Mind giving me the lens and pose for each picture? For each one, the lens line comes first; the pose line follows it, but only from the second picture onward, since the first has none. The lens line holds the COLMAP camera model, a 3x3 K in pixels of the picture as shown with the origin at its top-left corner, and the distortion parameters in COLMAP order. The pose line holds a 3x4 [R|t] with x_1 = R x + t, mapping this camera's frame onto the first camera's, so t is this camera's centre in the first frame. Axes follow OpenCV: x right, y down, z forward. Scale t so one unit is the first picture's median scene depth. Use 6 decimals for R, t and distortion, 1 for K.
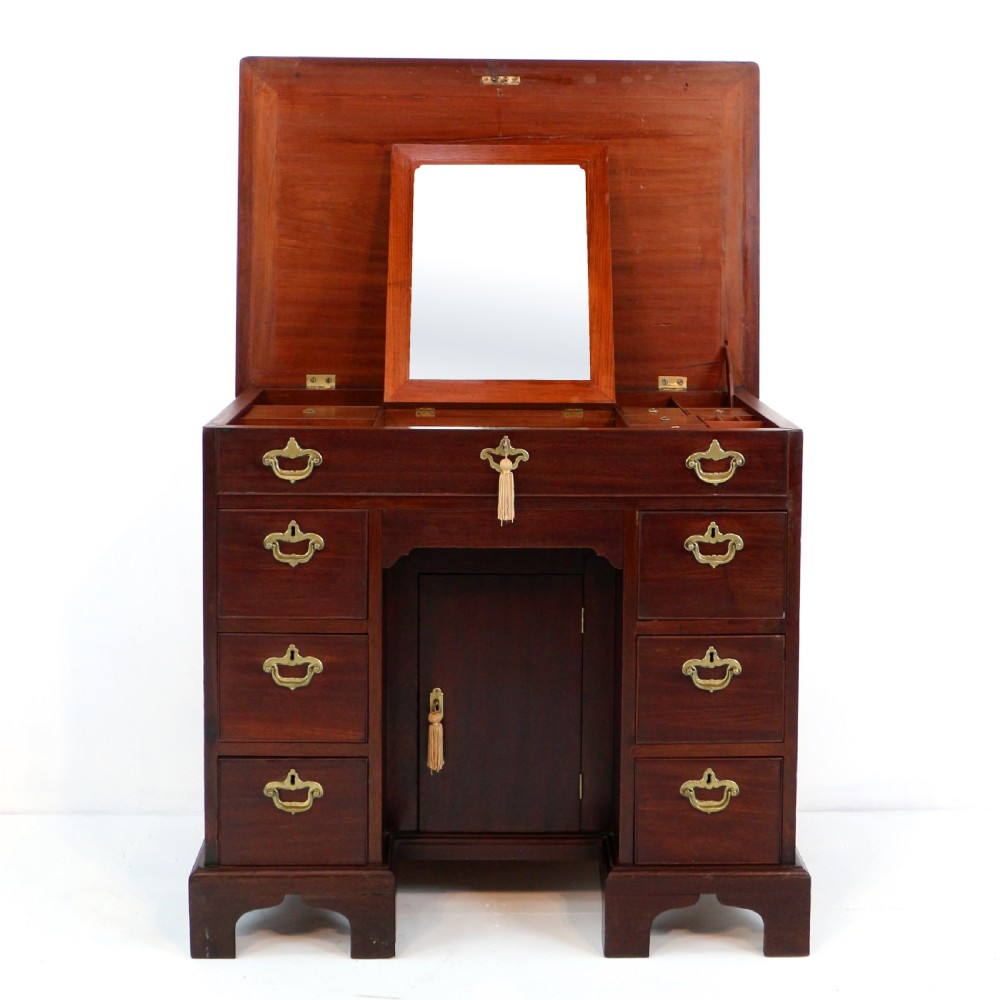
lens RADIAL K [[1789.6, 0, 506.5], [0, 1789.6, 504.3], [0, 0, 1]] dist [-0.161726, 0.000000]
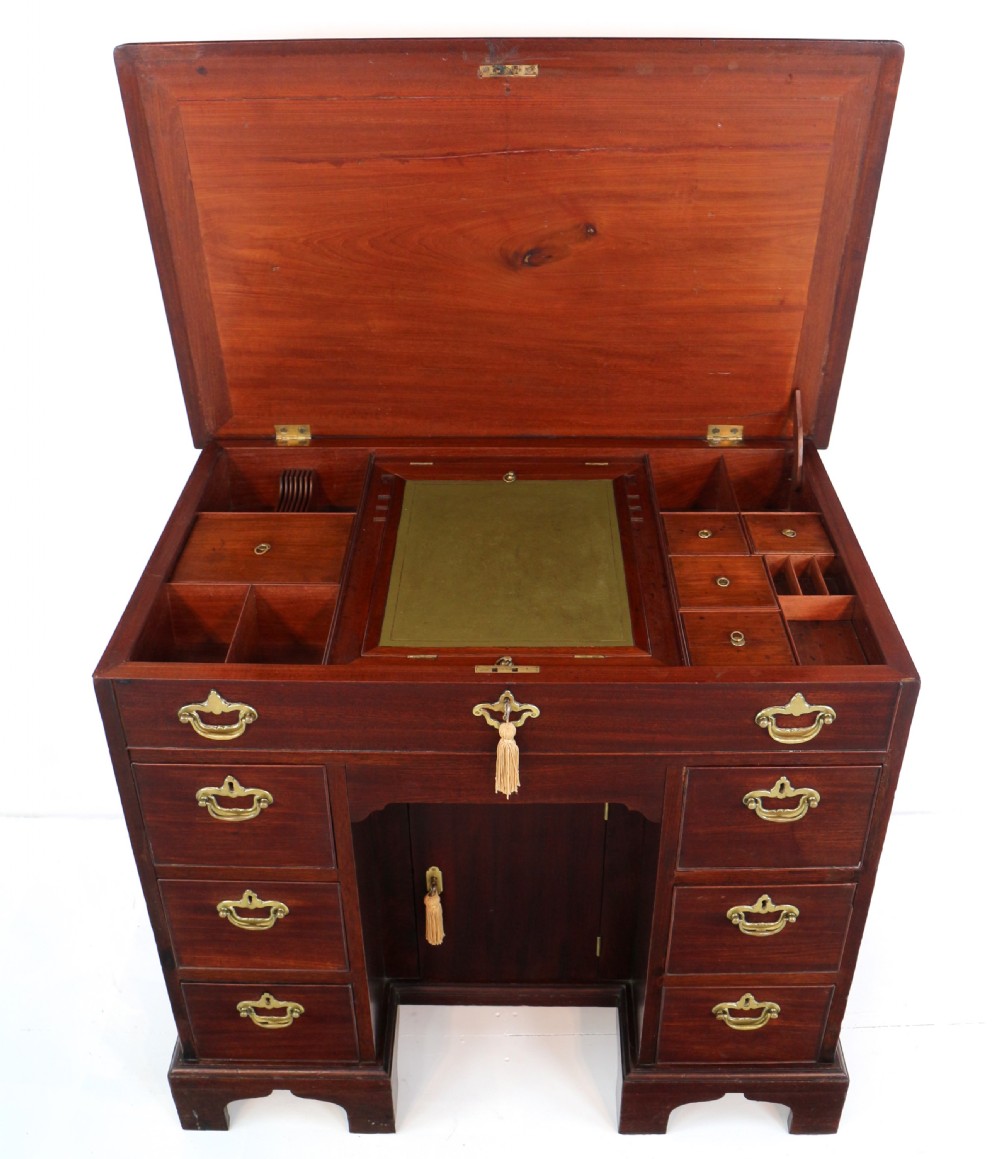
lens RADIAL K [[1163.1, 0, 517.3], [0, 1163.1, 611.9], [0, 0, 1]] dist [-0.106473, 0.000000]
pose [[0.999678, 0.011966, -0.022390, 0.013165], [-0.001239, 0.903905, 0.427732, -0.258897], [0.025357, -0.427567, 0.903628, 0.576377]]
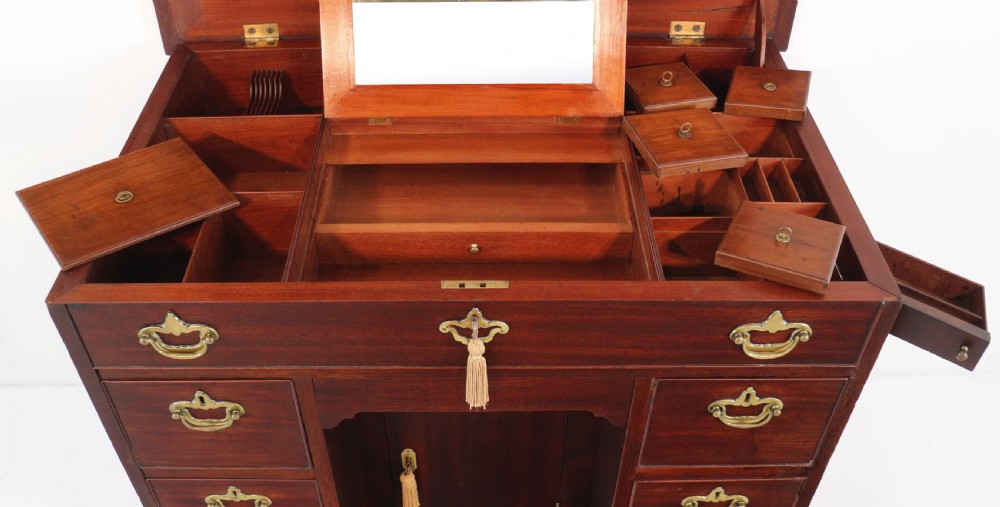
lens RADIAL K [[850.1, 0, 476.2], [0, 850.1, 379.4], [0, 0, 1]] dist [-0.135063, 0.030213]
pose [[0.999641, 0.010996, -0.024435, 0.007846], [0.006805, 0.777831, 0.628437, -0.214927], [0.025917, -0.628377, 0.777477, 0.711113]]
